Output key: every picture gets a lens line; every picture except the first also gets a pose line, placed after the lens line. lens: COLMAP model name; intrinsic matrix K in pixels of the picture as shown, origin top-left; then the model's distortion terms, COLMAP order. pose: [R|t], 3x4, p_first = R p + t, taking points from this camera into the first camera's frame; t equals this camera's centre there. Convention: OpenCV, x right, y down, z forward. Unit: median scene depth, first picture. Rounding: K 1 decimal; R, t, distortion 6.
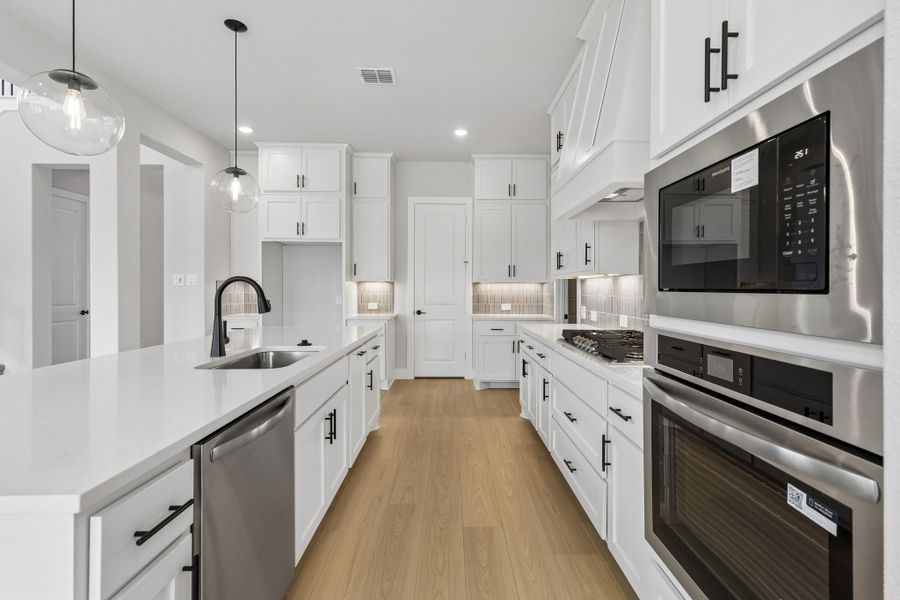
lens RADIAL K [[406.1, 0, 453.1], [0, 406.1, 290.3], [0, 0, 1]] dist [0.008447, -0.000021]
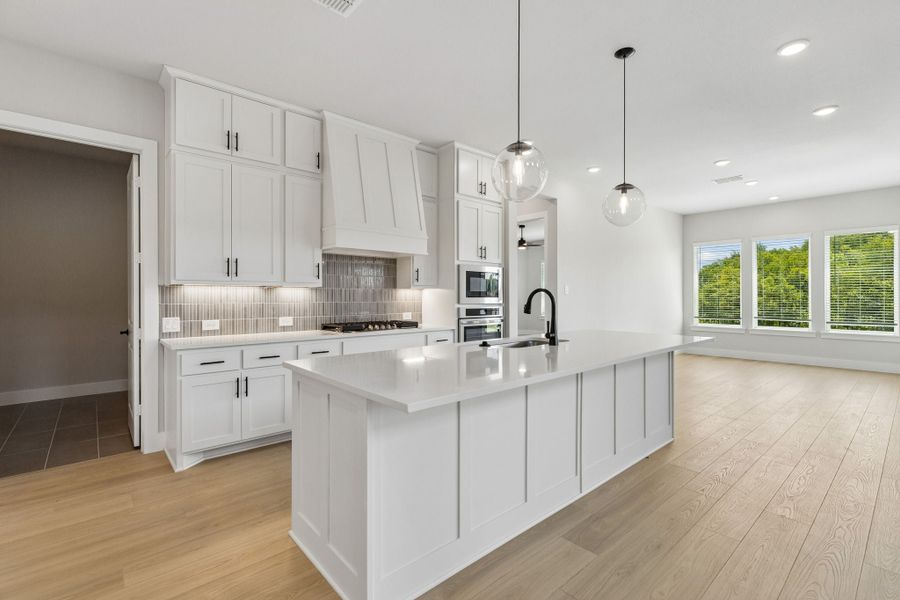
lens RADIAL K [[411.5, 0, 455.3], [0, 411.5, 293.5], [0, 0, 1]] dist [0.001995, -0.000116]
pose [[-0.649790, 0.005723, 0.760092, -0.606242], [0.002341, 0.999982, -0.005528, -0.003254], [-0.760110, -0.001813, -0.649792, 0.920053]]
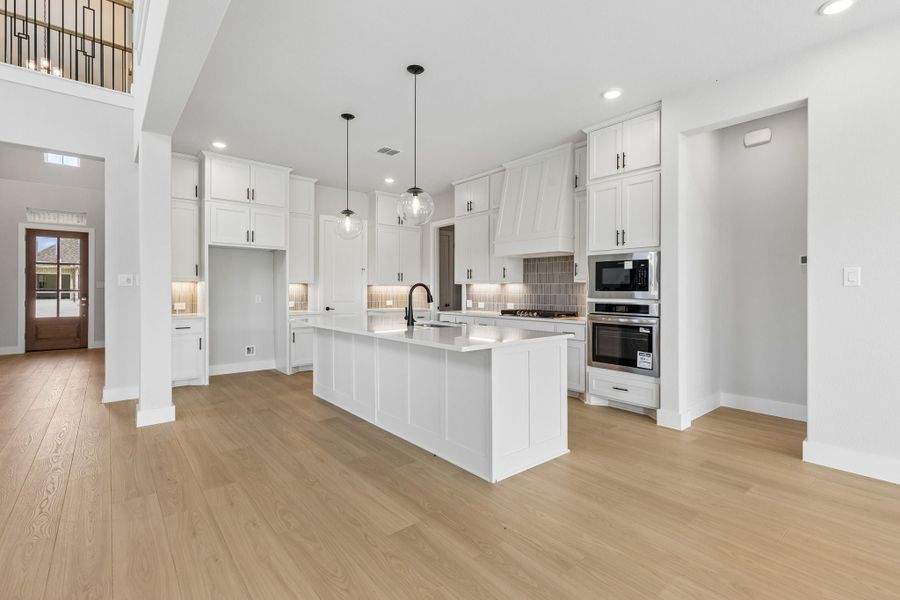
lens RADIAL K [[406.1, 0, 453.1], [0, 406.1, 290.3], [0, 0, 1]] dist [0.008447, -0.000021]
pose [[0.778188, 0.000694, 0.628031, -0.677853], [0.000225, 0.999999, -0.001384, 0.000315], [-0.628031, 0.001218, 0.778187, -0.243422]]
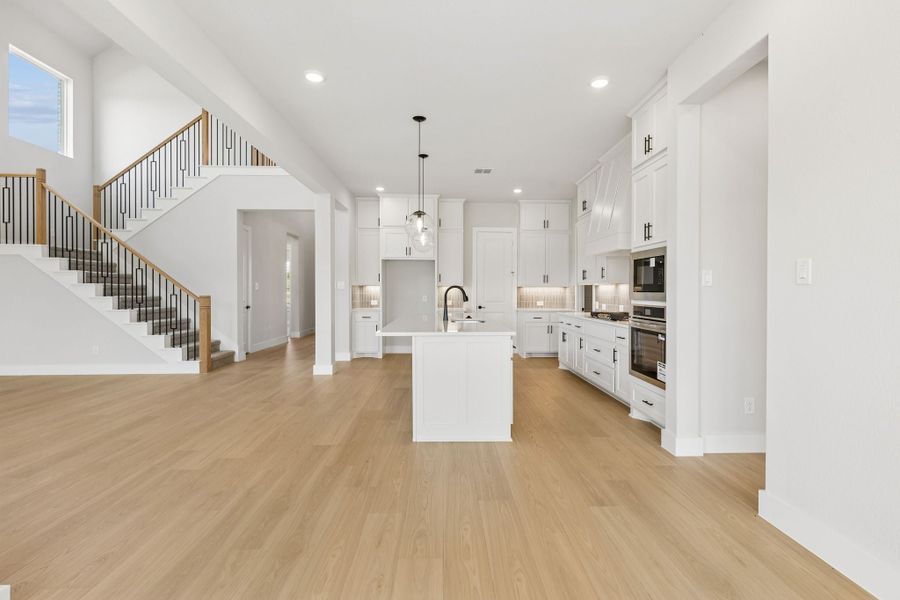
lens RADIAL K [[411.5, 0, 455.3], [0, 411.5, 293.5], [0, 0, 1]] dist [0.001995, -0.000116]
pose [[0.999829, 0.000804, 0.018475, -0.239925], [-0.000857, 0.999995, 0.002894, 0.001659], [-0.018472, -0.002909, 0.999825, -0.556421]]
